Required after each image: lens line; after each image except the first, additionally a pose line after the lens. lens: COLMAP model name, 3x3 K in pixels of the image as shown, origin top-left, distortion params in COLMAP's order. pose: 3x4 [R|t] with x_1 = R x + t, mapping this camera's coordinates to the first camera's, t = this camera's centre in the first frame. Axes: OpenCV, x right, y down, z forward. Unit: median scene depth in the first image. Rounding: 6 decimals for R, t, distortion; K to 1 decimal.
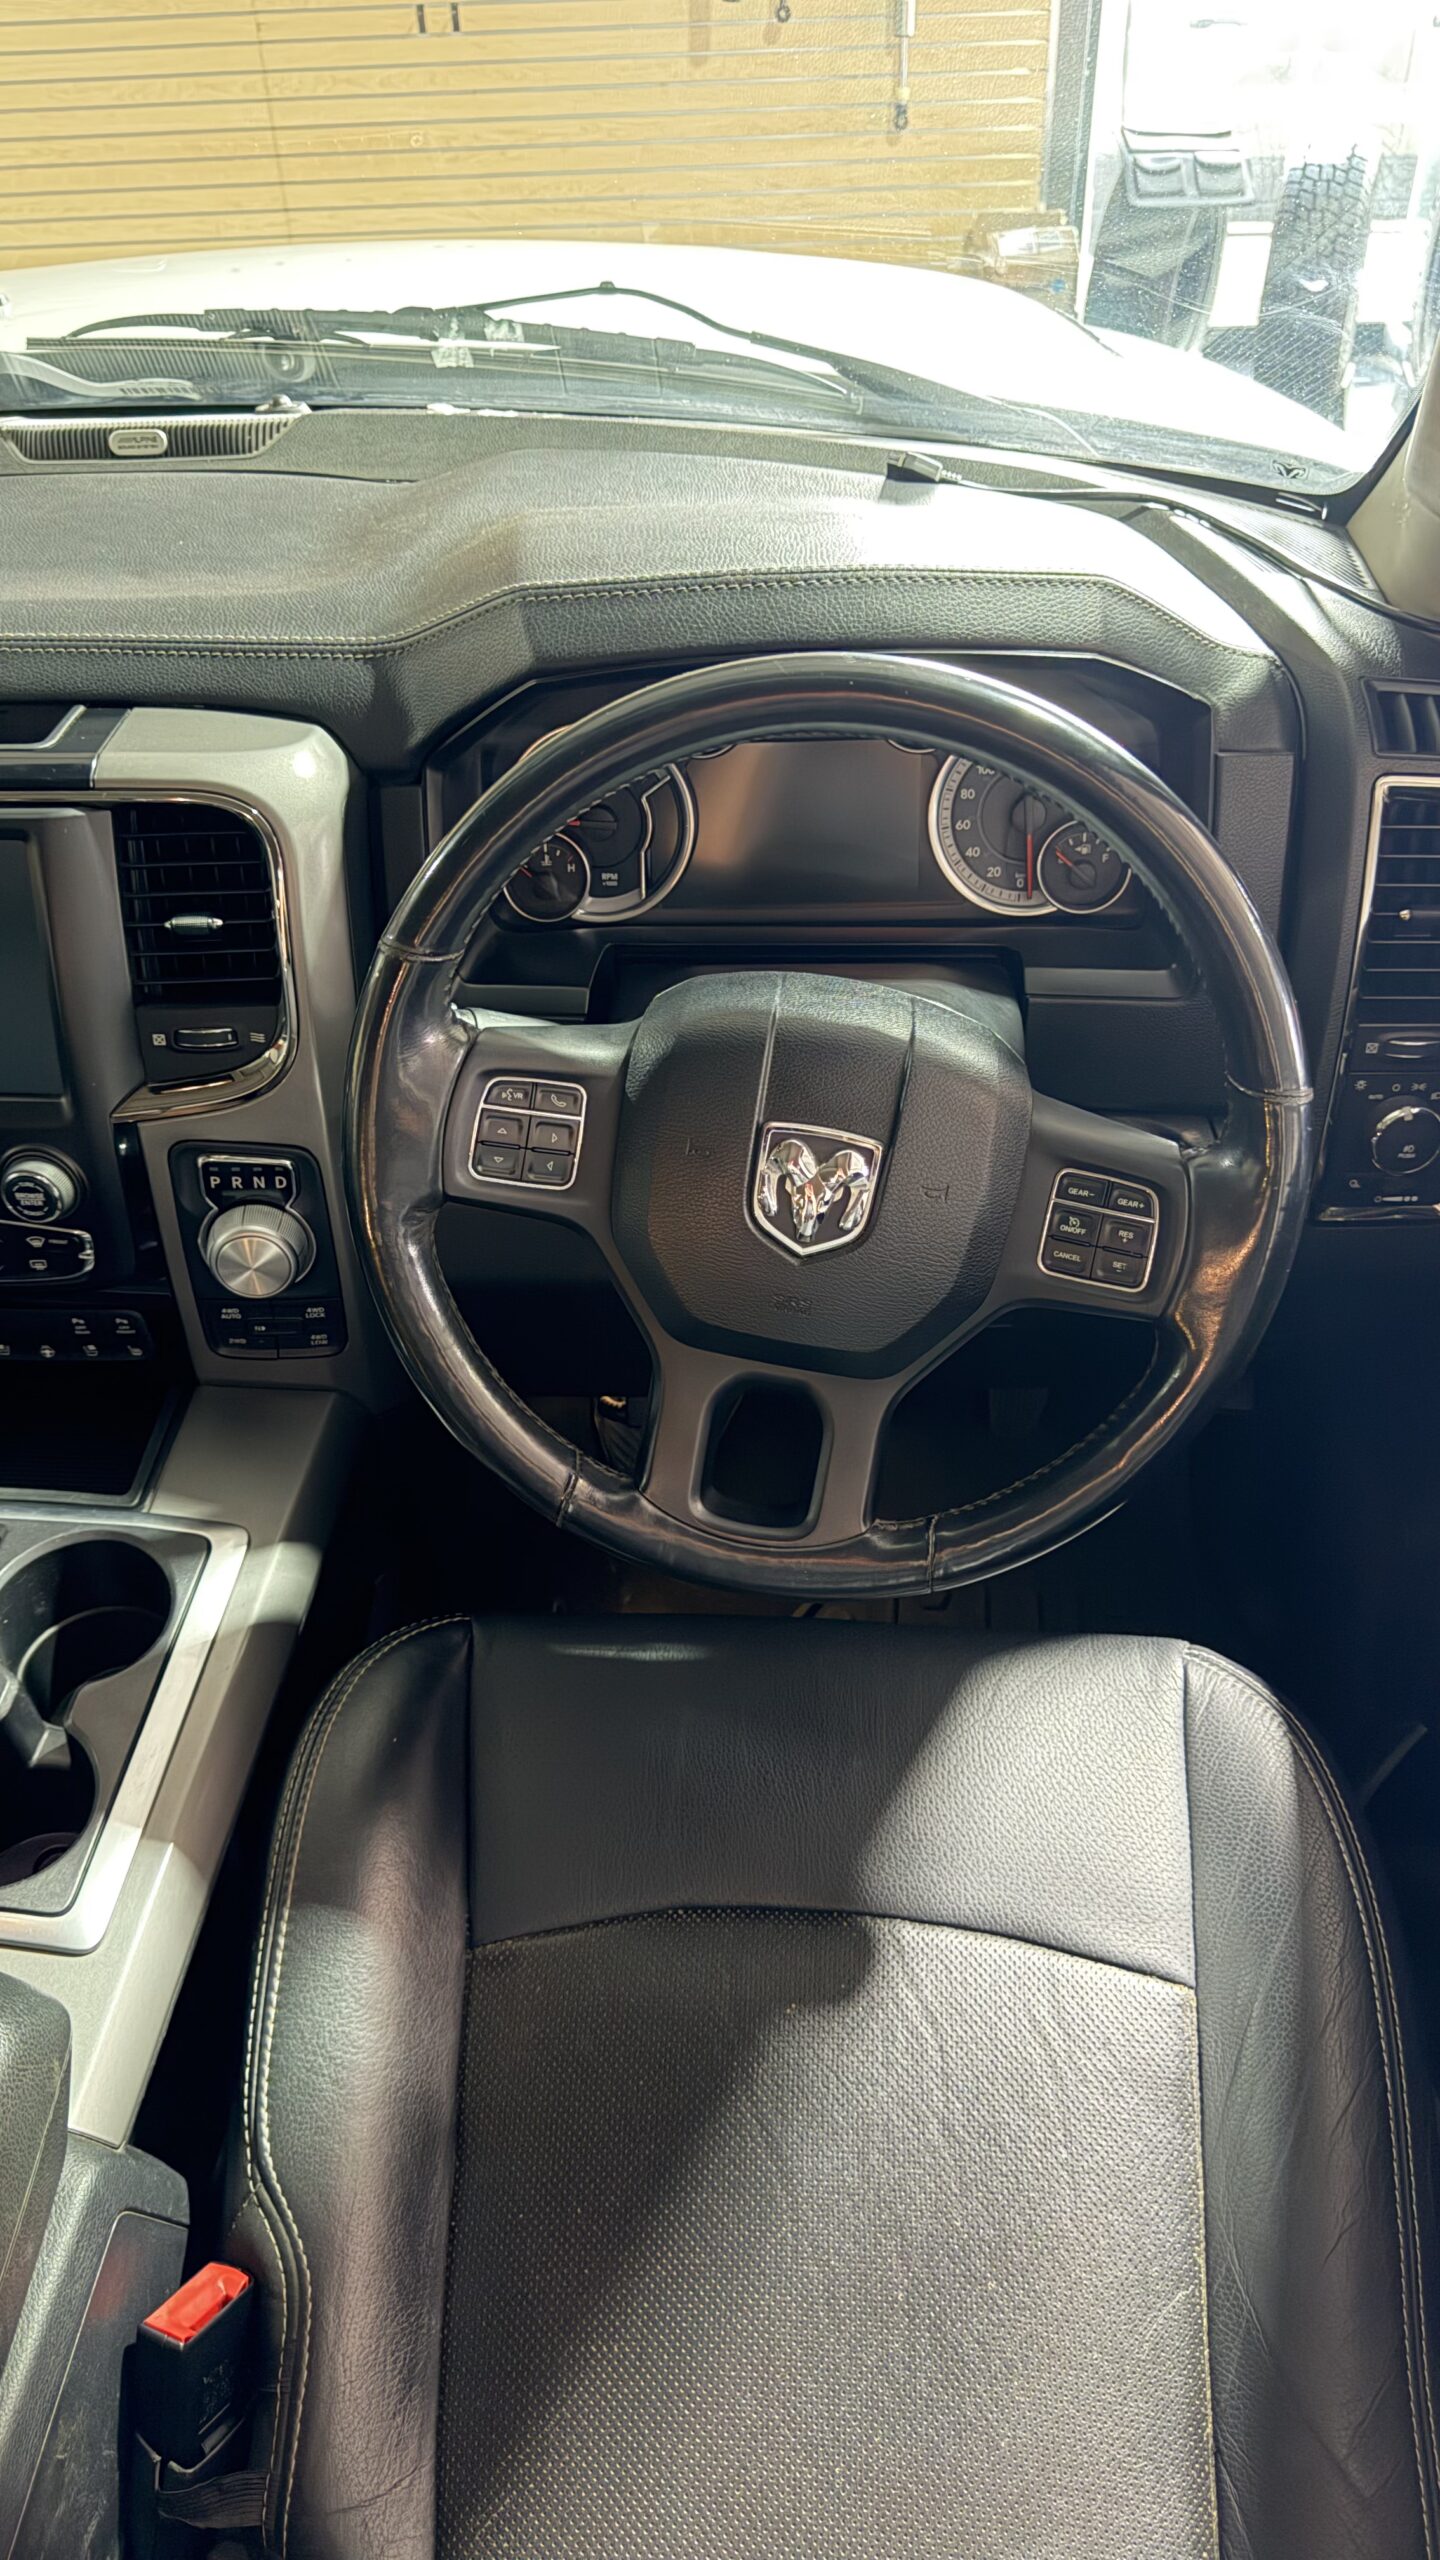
lens RADIAL K [[1815.3, 0, 720.0], [0, 1815.3, 1280.0], [0, 0, 1]] dist [0.141233, -0.216551]
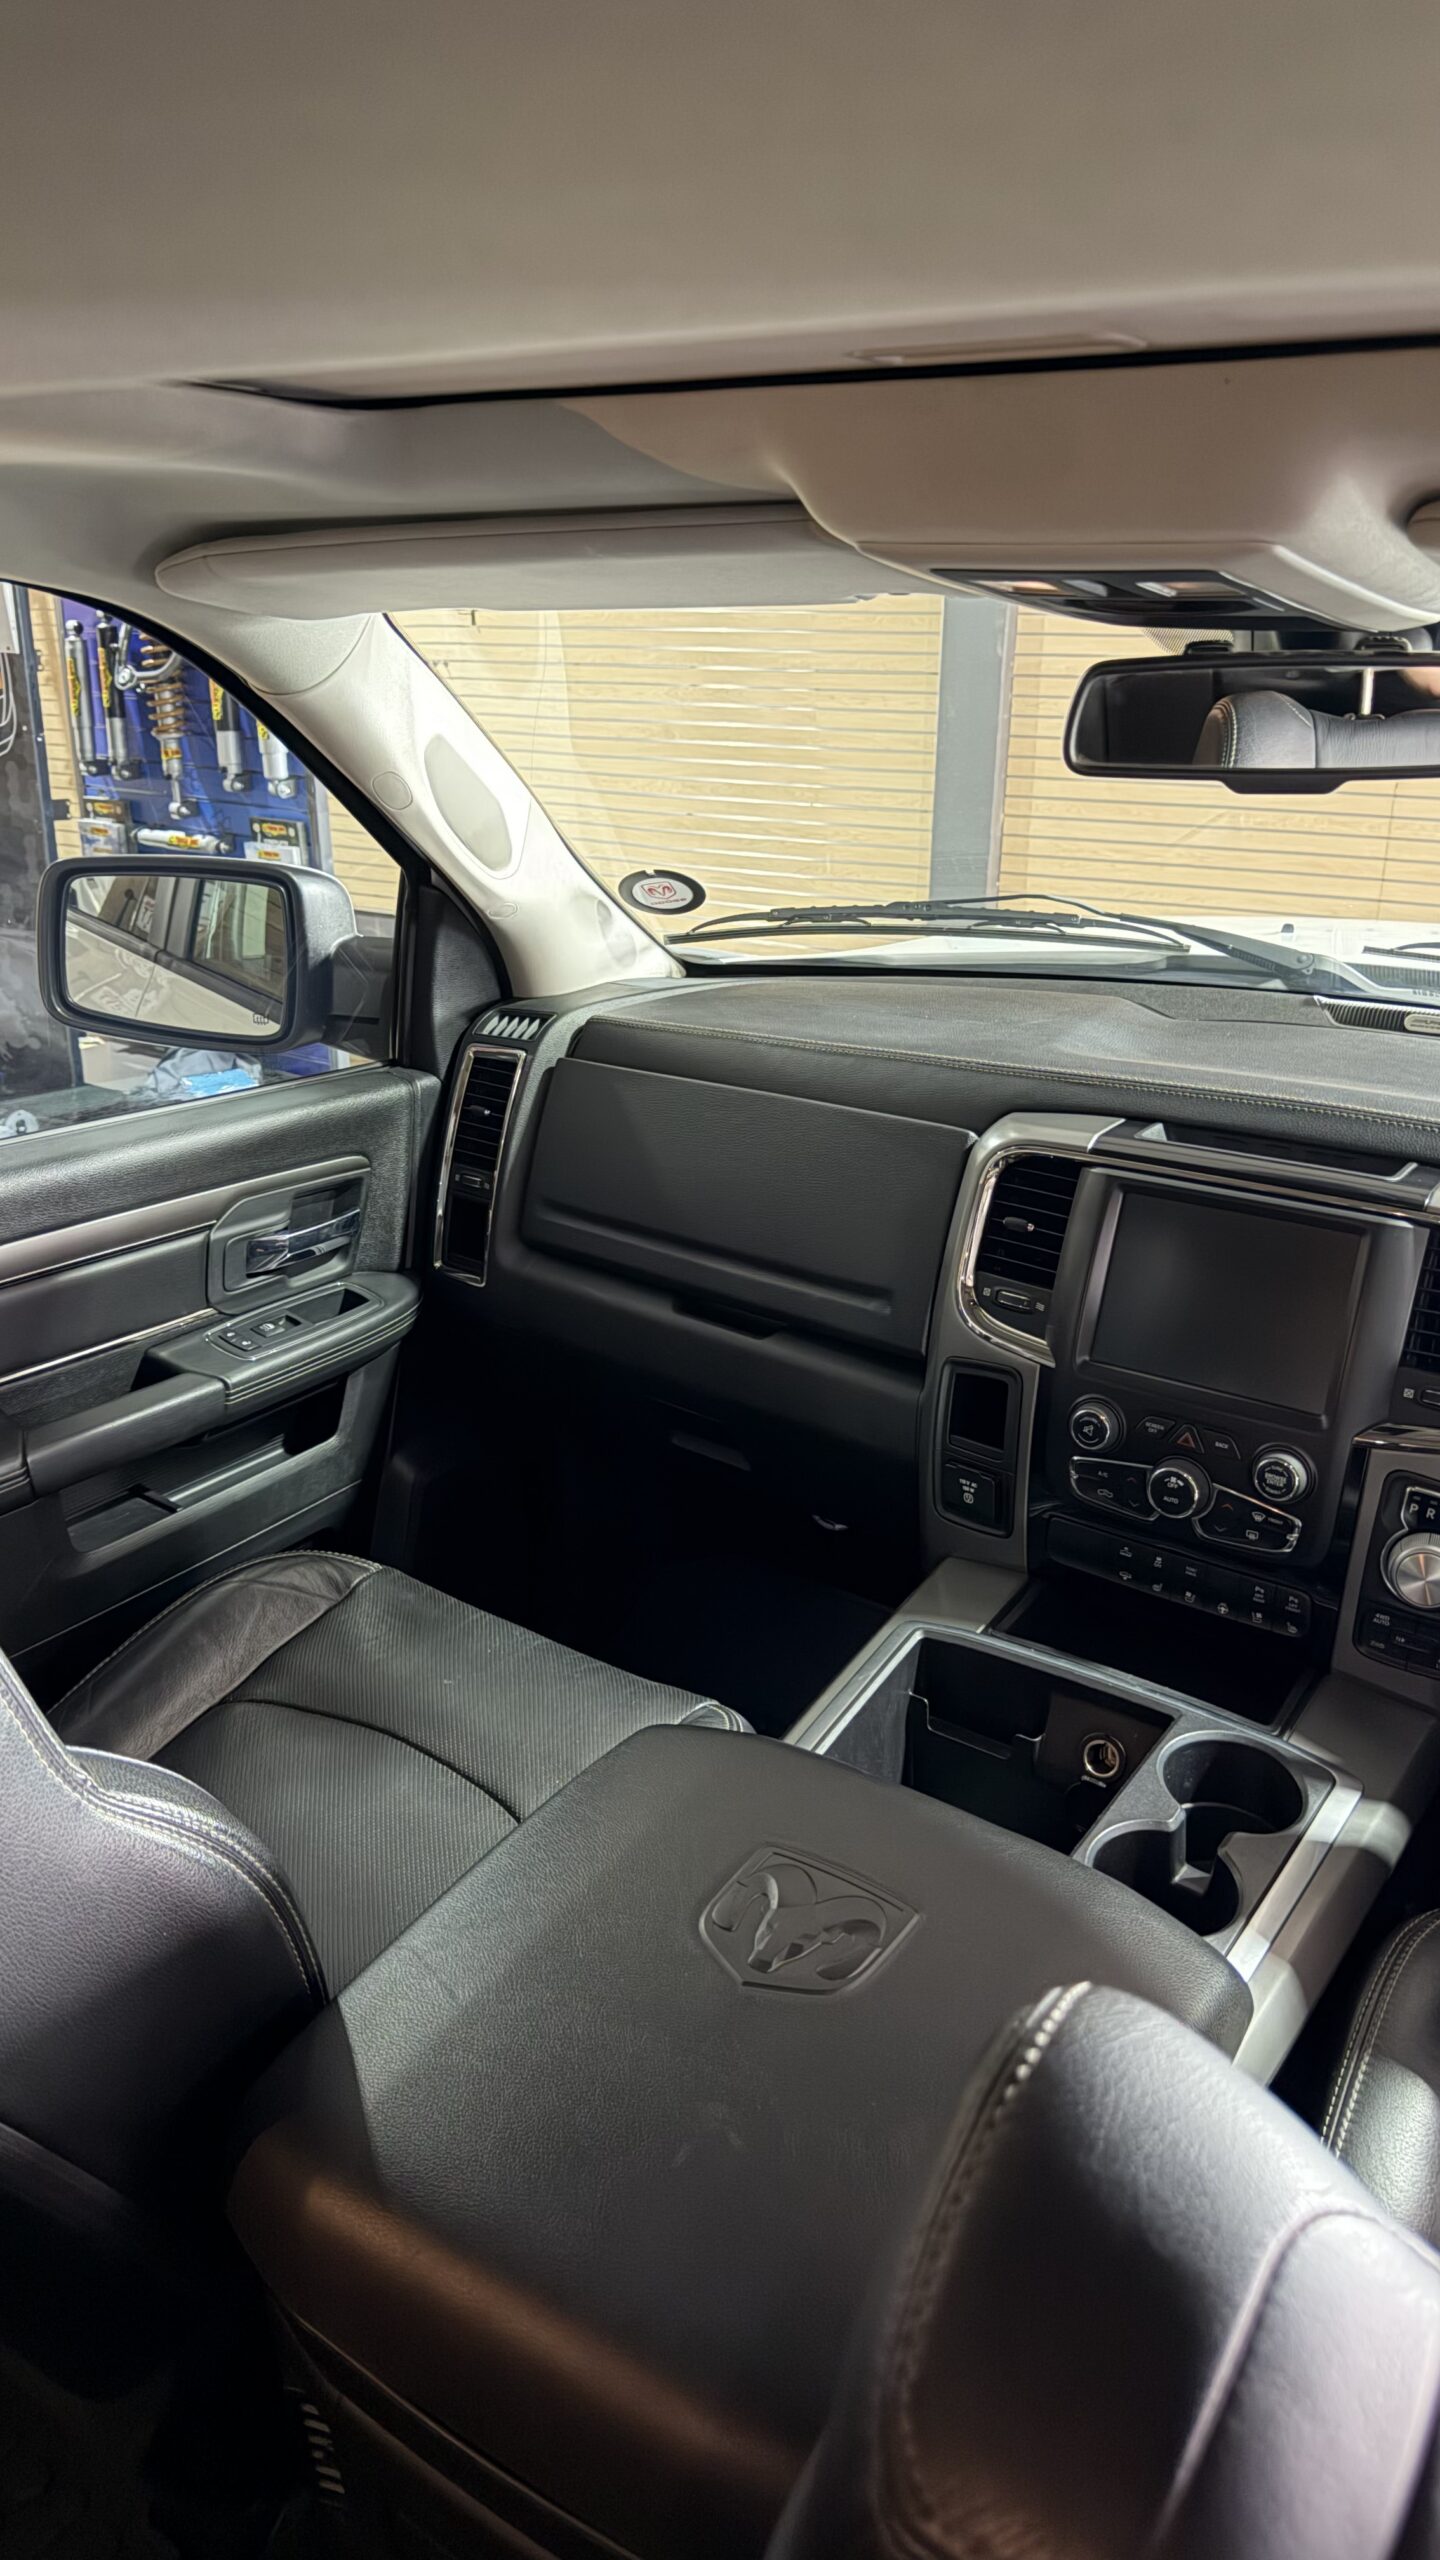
lens RADIAL K [[1815.3, 0, 720.0], [0, 1815.3, 1280.0], [0, 0, 1]] dist [0.141233, -0.216551]
pose [[0.857815, 0.212904, -0.467787, -0.122117], [-0.348852, 0.909586, -0.225734, 0.270122], [0.377433, 0.356827, 0.854529, -0.365322]]
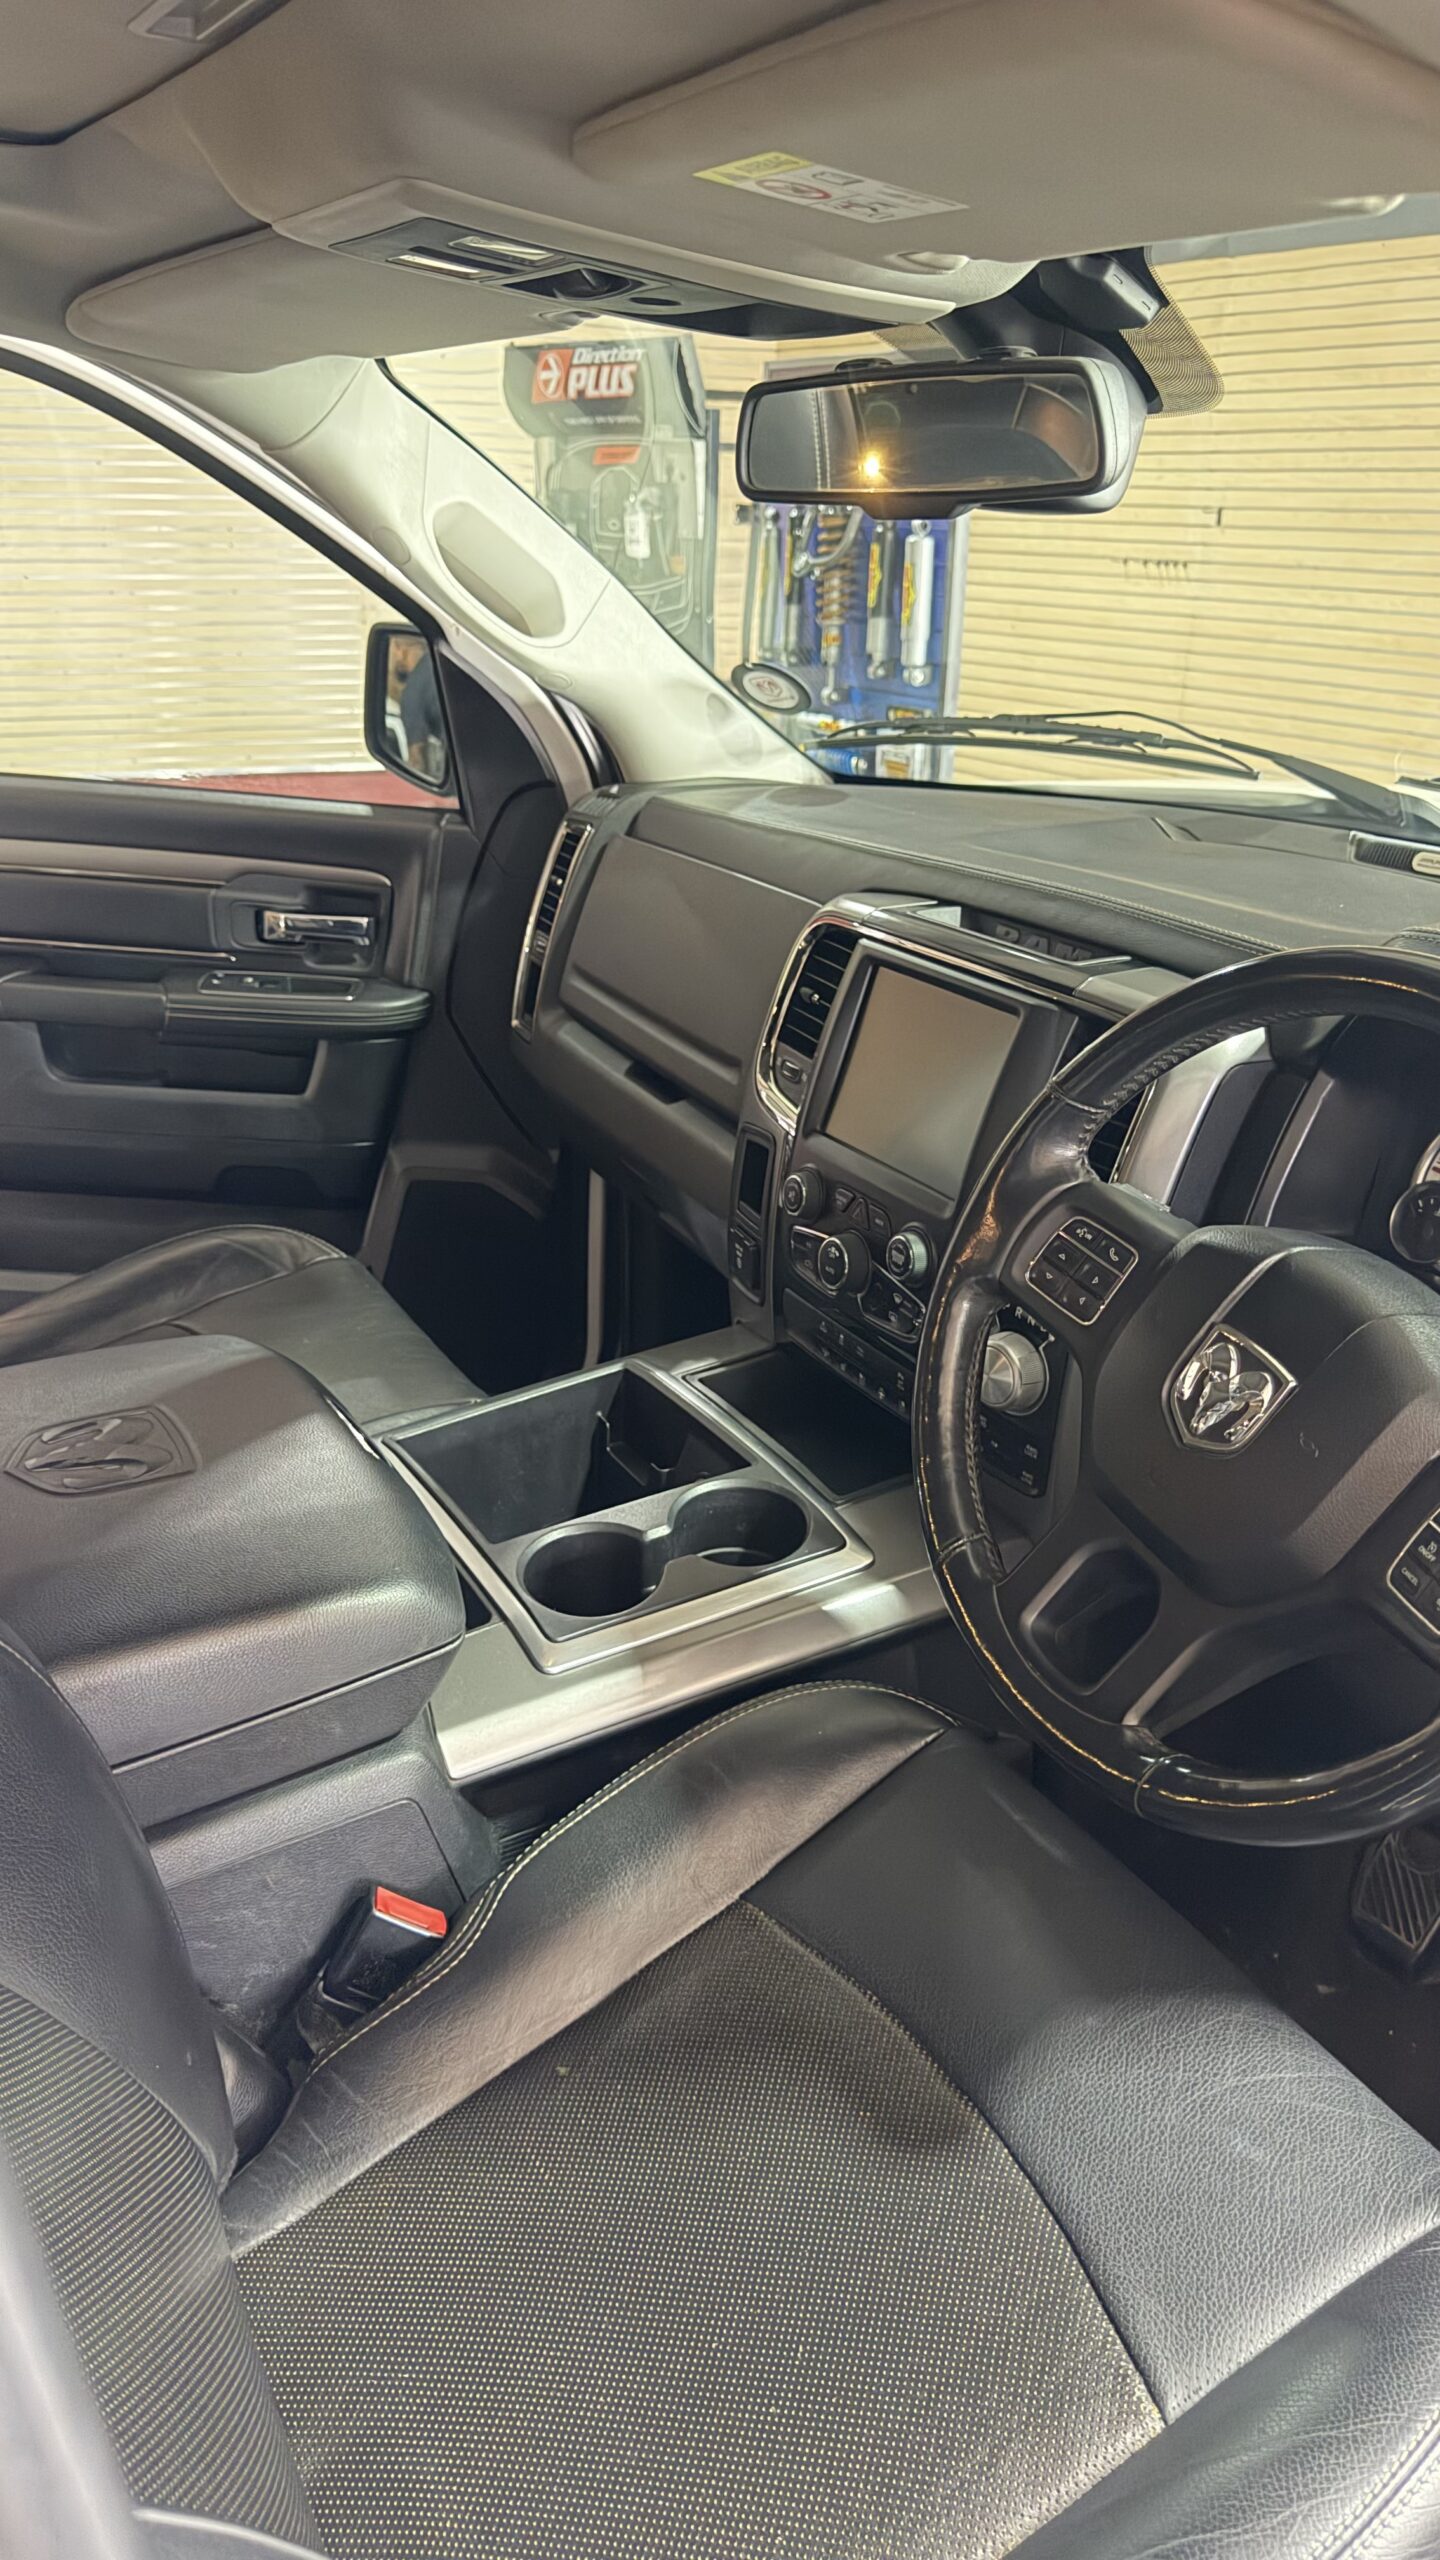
lens RADIAL K [[1815.3, 0, 720.0], [0, 1815.3, 1280.0], [0, 0, 1]] dist [0.141233, -0.216551]
pose [[0.563610, 0.362907, -0.742053, 0.531182], [-0.555916, 0.831089, -0.015782, 0.060933], [0.610984, 0.421414, 0.670156, 0.051154]]
